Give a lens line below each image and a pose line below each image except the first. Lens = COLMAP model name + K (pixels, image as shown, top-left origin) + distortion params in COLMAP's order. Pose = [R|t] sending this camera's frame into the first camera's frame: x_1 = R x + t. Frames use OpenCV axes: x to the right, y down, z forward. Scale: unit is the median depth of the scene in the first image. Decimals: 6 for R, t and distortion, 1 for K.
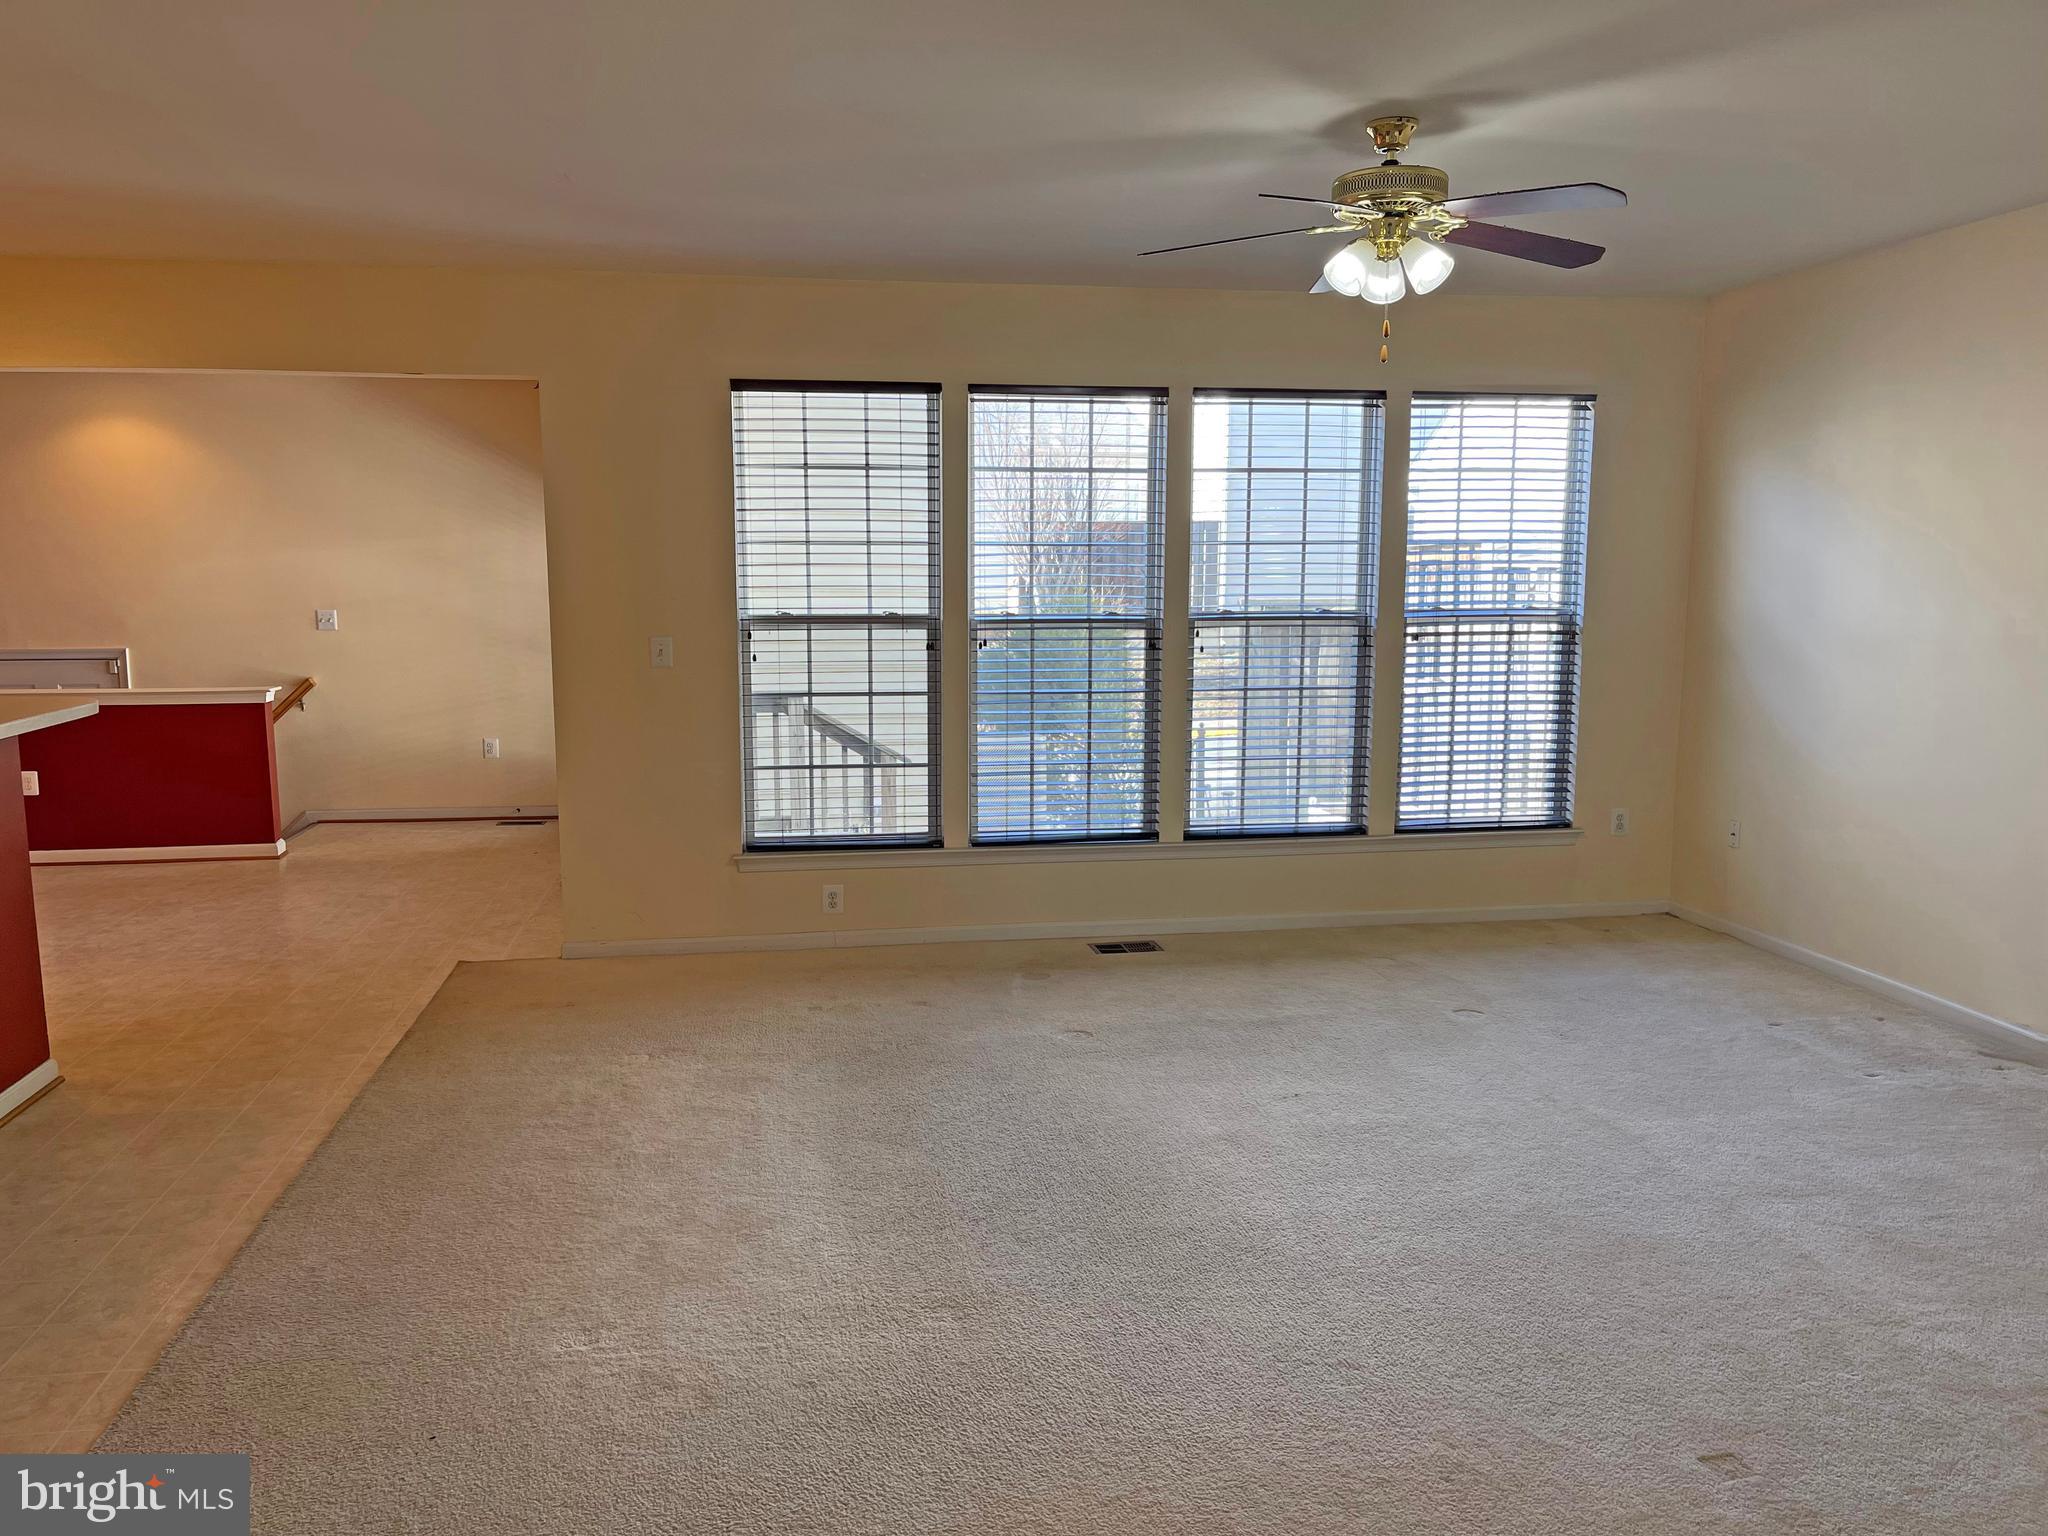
lens RADIAL K [[1566.9, 0, 1024.0], [0, 1566.9, 768.0], [0, 0, 1]] dist [0.059096, -0.068830]
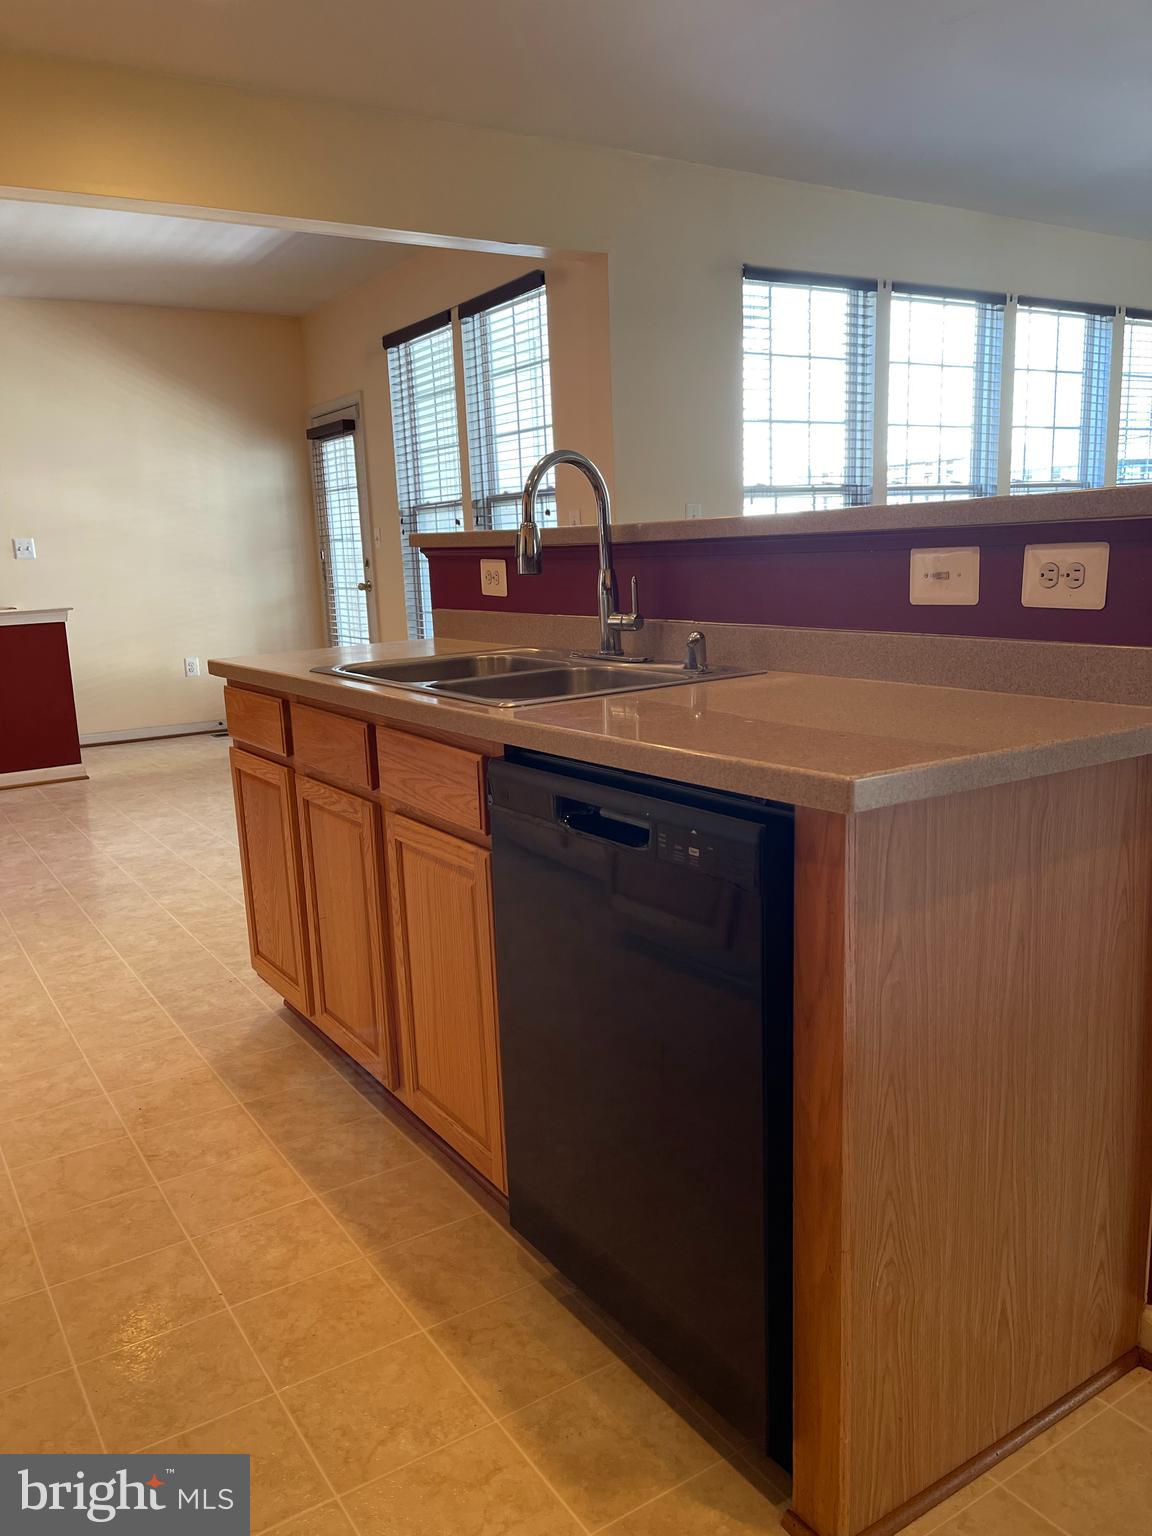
lens RADIAL K [[1175.2, 0, 576.0], [0, 1175.2, 768.0], [0, 0, 1]] dist [0.059096, -0.068830]
pose [[0.919422, -0.109669, 0.377672, -0.430964], [0.090371, 0.993549, 0.068504, 0.025055], [-0.382749, -0.028853, 0.923402, 0.170302]]
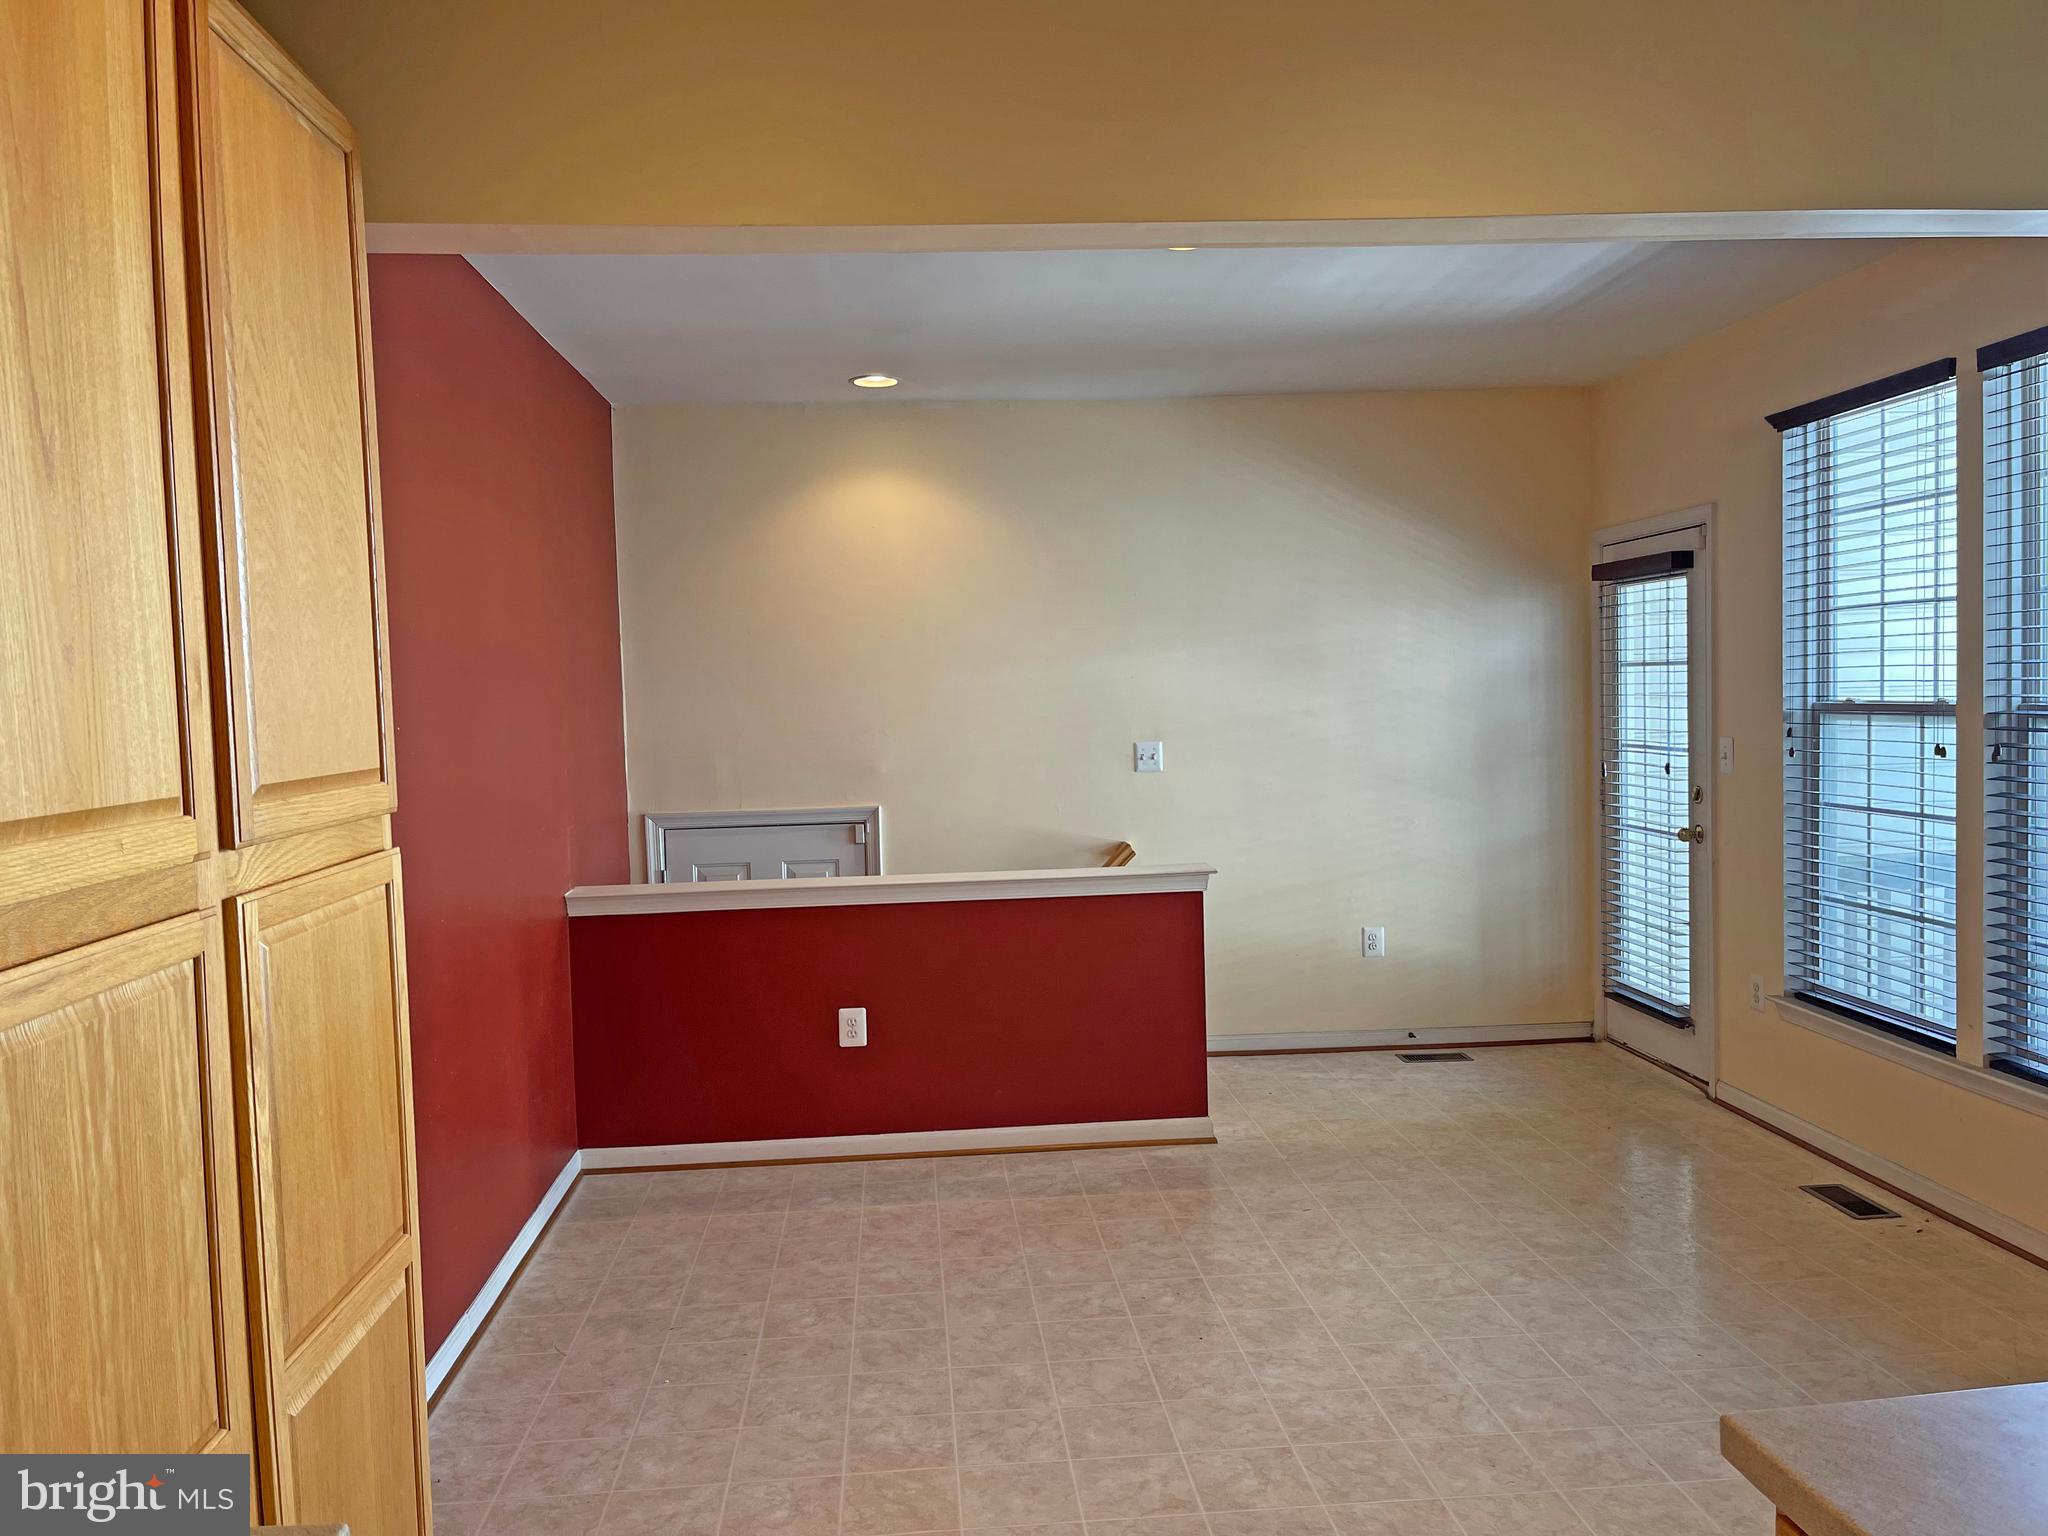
lens RADIAL K [[1566.9, 0, 1024.0], [0, 1566.9, 768.0], [0, 0, 1]] dist [0.059096, -0.068830]
pose [[0.995973, -0.025762, -0.085871, -0.448993], [0.019064, 0.996777, -0.077928, -0.038647], [0.087602, 0.075978, 0.993254, 0.340471]]
